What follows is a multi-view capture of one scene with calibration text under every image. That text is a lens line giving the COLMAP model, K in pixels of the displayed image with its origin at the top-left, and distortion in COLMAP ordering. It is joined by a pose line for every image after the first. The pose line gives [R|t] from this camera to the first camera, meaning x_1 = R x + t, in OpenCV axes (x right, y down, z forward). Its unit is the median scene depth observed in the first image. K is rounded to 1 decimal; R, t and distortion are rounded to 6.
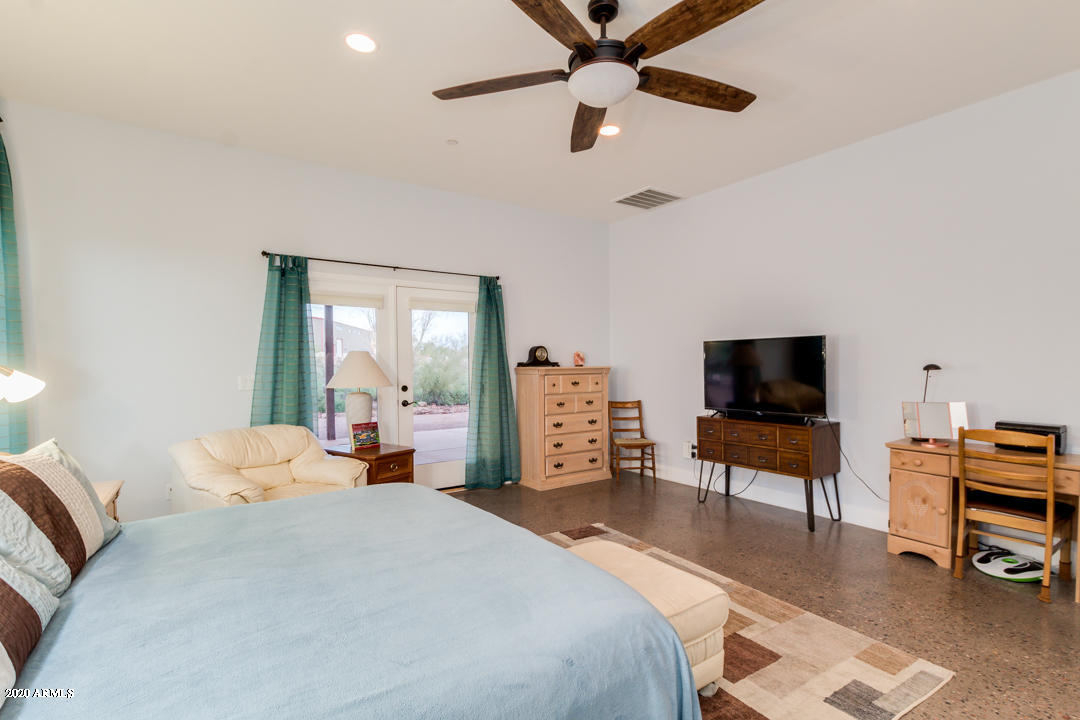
lens RADIAL K [[510.4, 0, 531.2], [0, 510.4, 362.9], [0, 0, 1]] dist [0.004289, 0.000158]
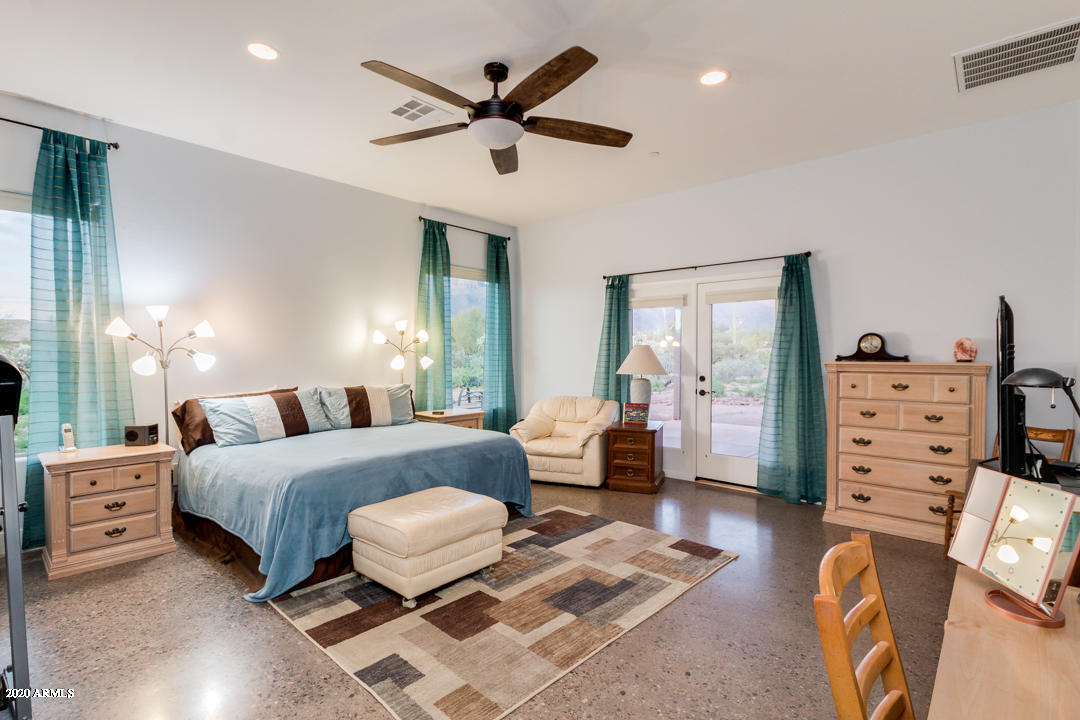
lens RADIAL K [[499.1, 0, 533.1], [0, 499.1, 351.6], [0, 0, 1]] dist [-0.000513, -0.000080]
pose [[0.249404, 0.001019, -0.968399, 0.637686], [-0.005247, 0.999986, -0.000300, -0.004298], [0.968385, 0.005156, 0.249406, 0.377071]]
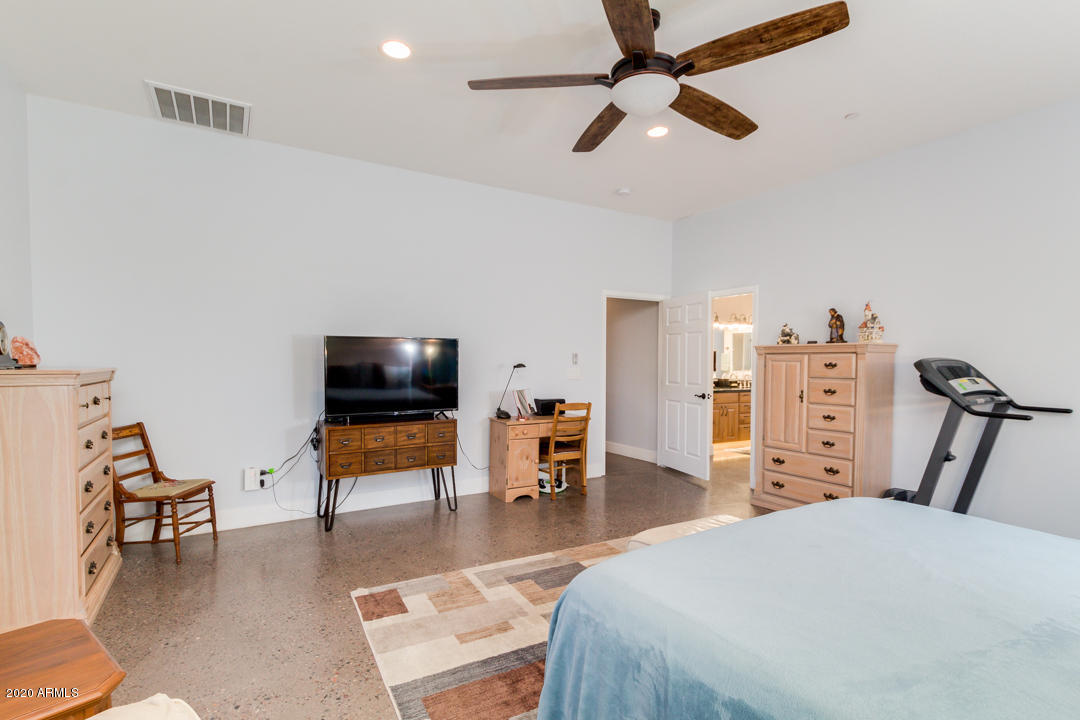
lens RADIAL K [[534.8, 0, 564.3], [0, 534.8, 357.6], [0, 0, 1]] dist [-0.000781, -0.002418]
pose [[0.010536, 0.005225, 0.999931, -0.468922], [-0.007958, 0.999955, -0.005142, -0.005112], [-0.999913, -0.007903, 0.010577, 0.548510]]
